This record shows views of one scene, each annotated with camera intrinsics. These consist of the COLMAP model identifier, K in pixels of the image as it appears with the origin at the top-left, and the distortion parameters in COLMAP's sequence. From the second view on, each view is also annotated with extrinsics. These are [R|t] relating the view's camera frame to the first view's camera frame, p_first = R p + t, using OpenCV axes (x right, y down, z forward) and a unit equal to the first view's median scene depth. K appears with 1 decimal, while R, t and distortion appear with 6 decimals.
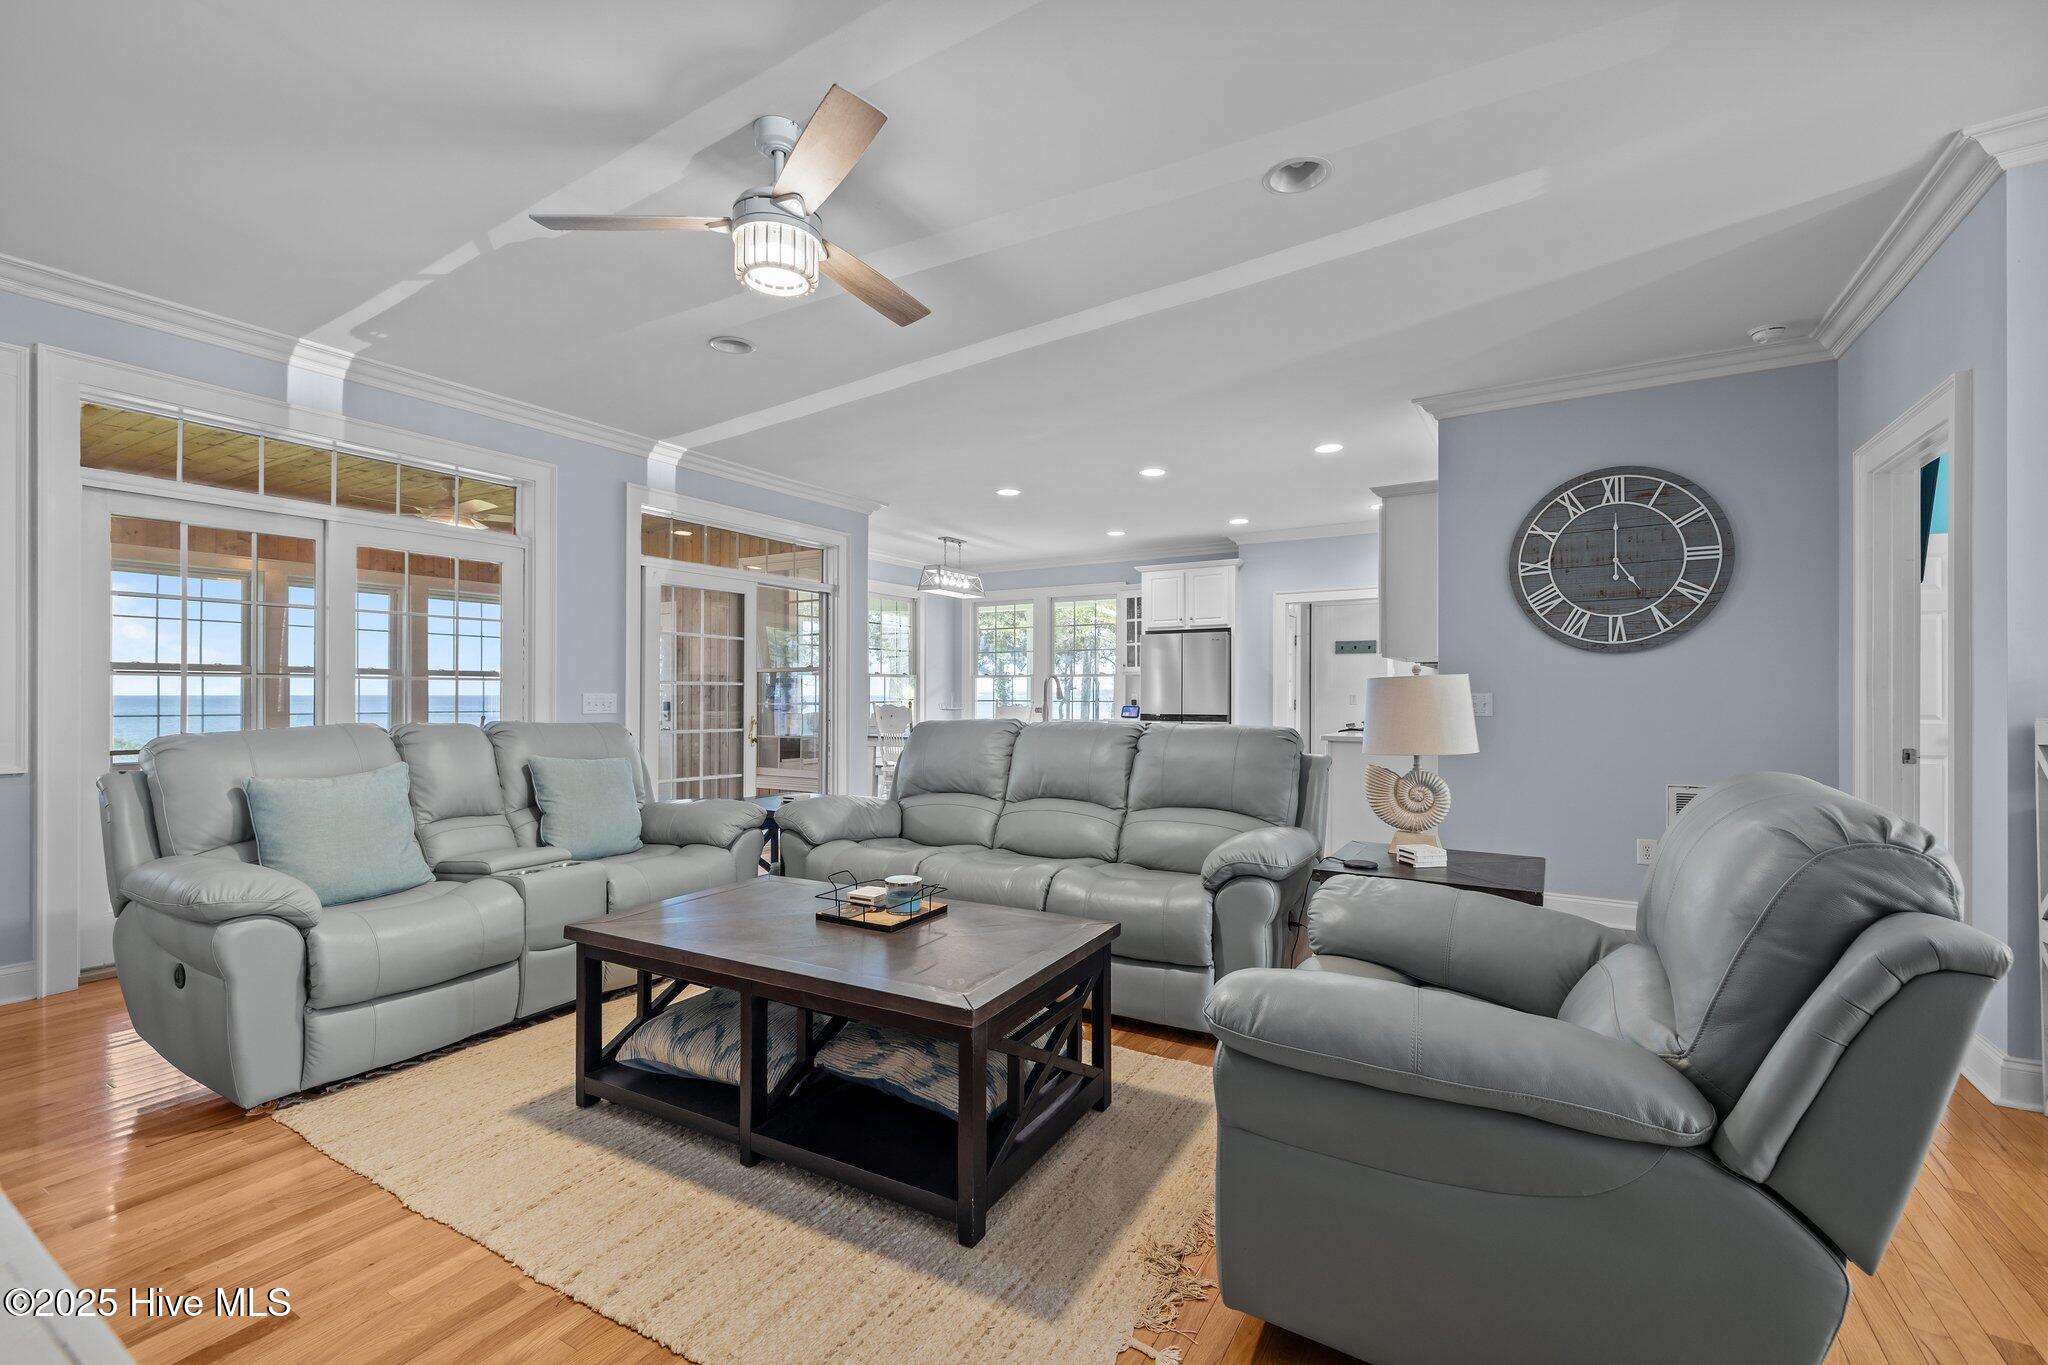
lens RADIAL K [[878.0, 0, 1024.0], [0, 878.0, 689.8], [0, 0, 1]] dist [-0.002289, -0.000251]
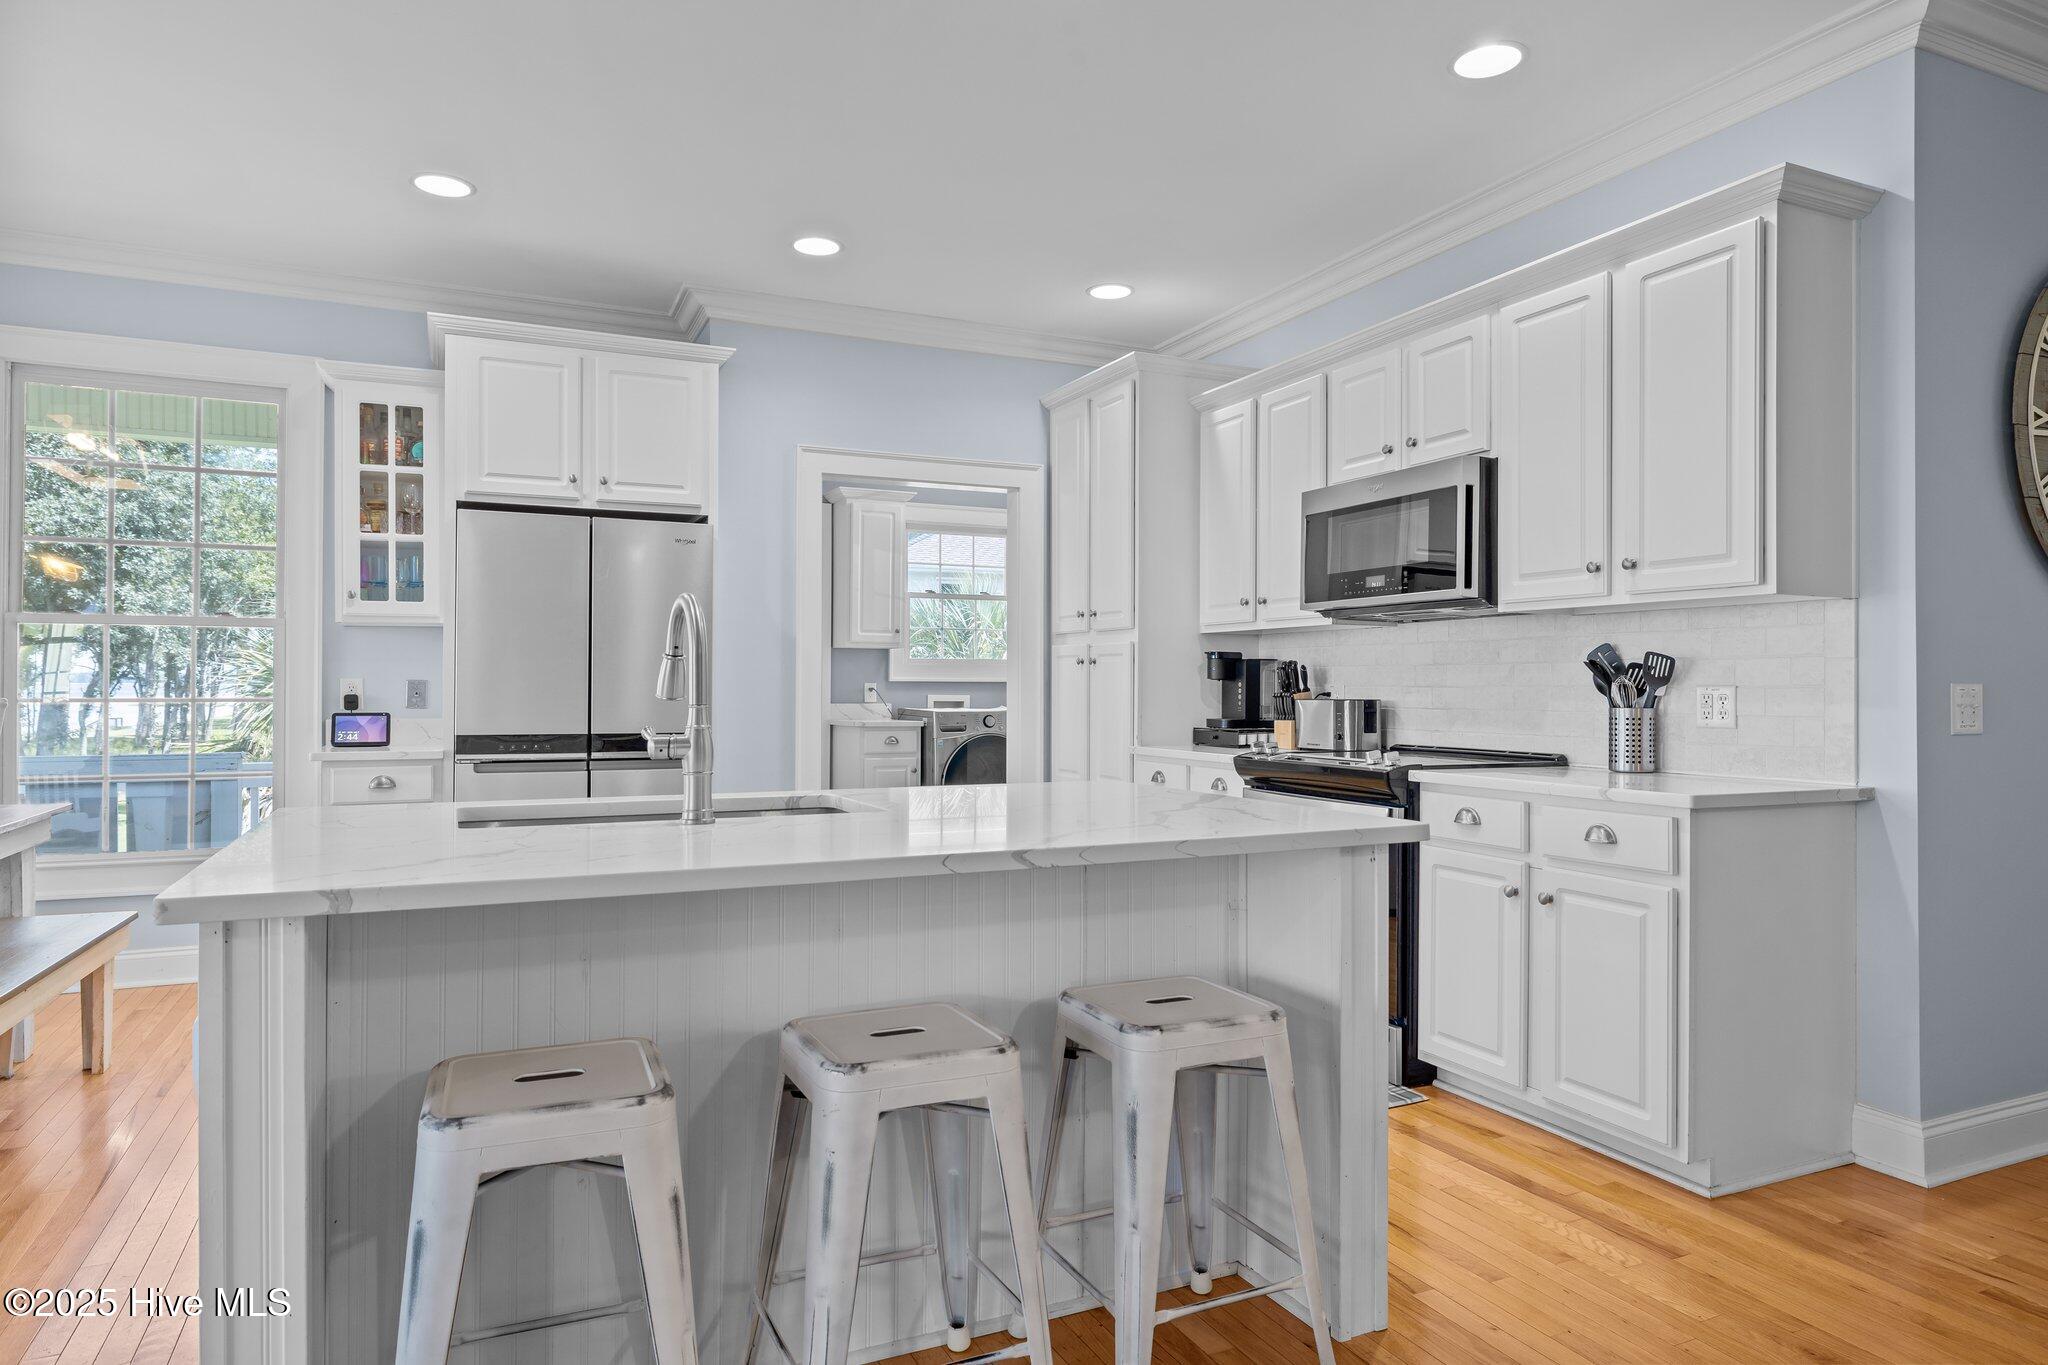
lens RADIAL K [[1243.9, 0, 1024.0], [0, 1243.9, 682.5], [0, 0, 1]] dist [-0.003859, -0.000605]
pose [[0.566580, 0.003468, 0.823999, -0.149547], [-0.007047, 0.999975, 0.000637, 0.003745], [-0.823977, -0.006167, 0.566590, 0.545394]]
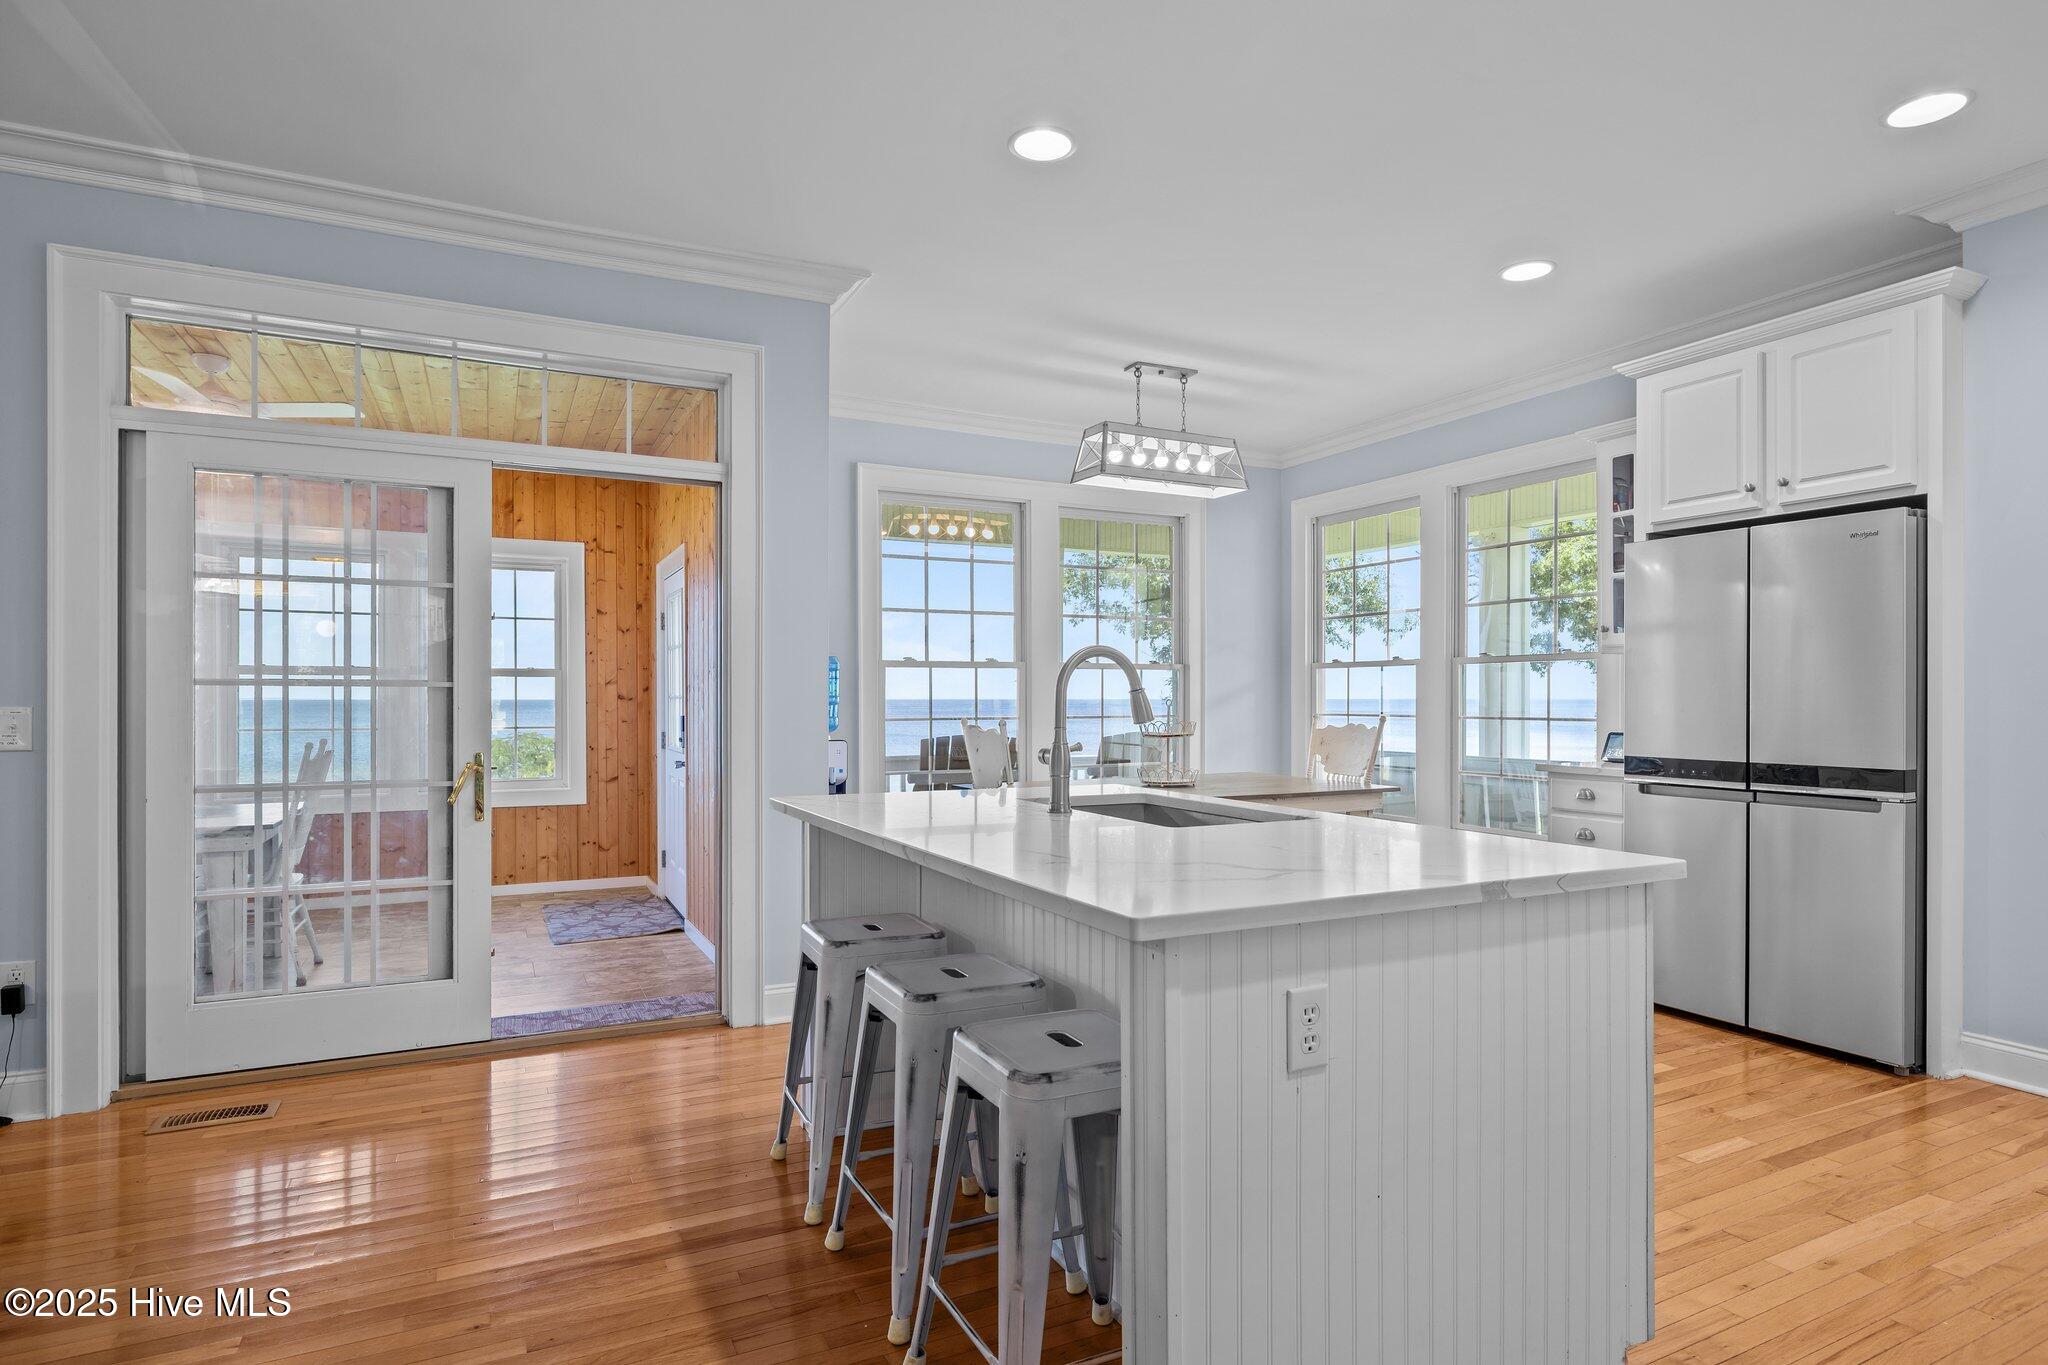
lens RADIAL K [[1081.7, 0, 1024.3], [0, 1081.7, 697.4], [0, 0, 1]] dist [0.001664, 0.000318]
pose [[0.841607, 0.000018, -0.540090, 0.168252], [0.001927, 0.999994, 0.003035, -0.000183], [0.540086, -0.003595, 0.841602, 0.487927]]
